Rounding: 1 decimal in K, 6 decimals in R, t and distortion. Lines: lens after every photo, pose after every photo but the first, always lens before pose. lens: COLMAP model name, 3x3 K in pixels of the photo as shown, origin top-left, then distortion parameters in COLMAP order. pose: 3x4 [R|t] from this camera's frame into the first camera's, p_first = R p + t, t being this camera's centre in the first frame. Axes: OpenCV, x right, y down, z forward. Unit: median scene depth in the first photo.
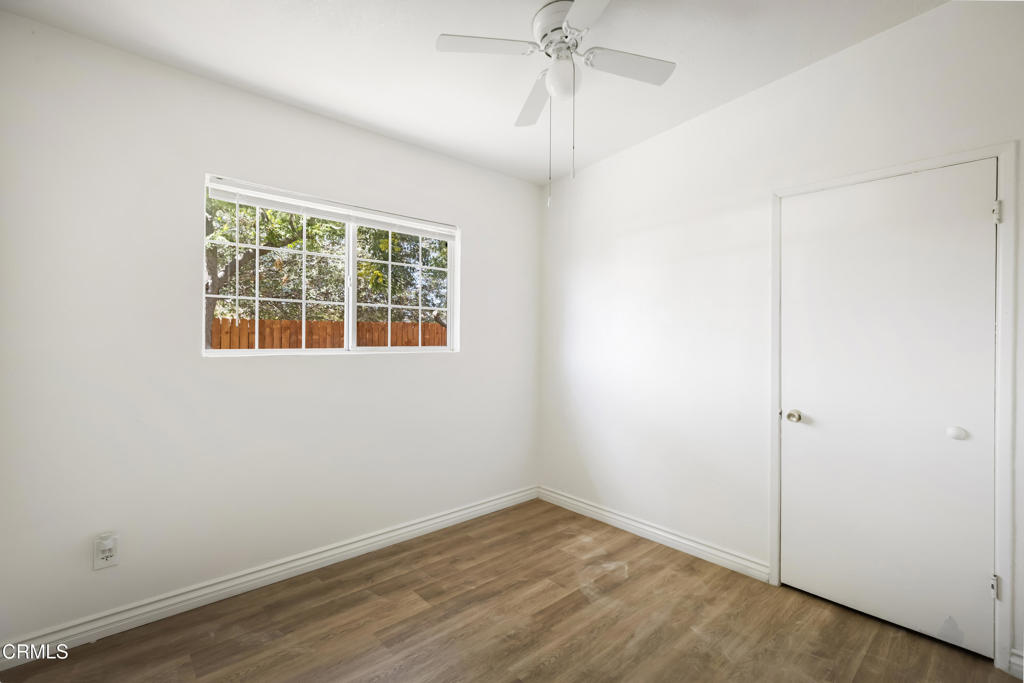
lens RADIAL K [[449.9, 0, 510.5], [0, 449.9, 352.1], [0, 0, 1]] dist [-0.001075, -0.000157]
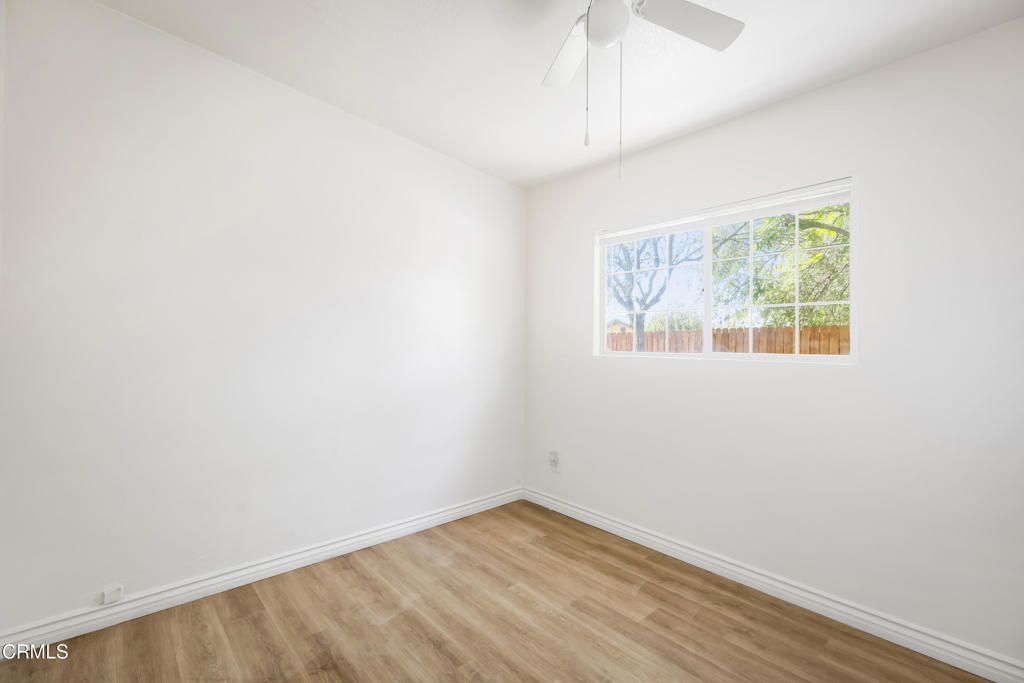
lens RADIAL K [[465.8, 0, 512.0], [0, 465.8, 341.5], [0, 0, 1]] dist [0.000192, 0.000055]
pose [[-0.000983, -0.000669, -0.999999, 0.733684], [-0.040232, 0.999190, -0.000629, -0.017924], [0.999190, 0.040232, -0.001010, 0.636769]]
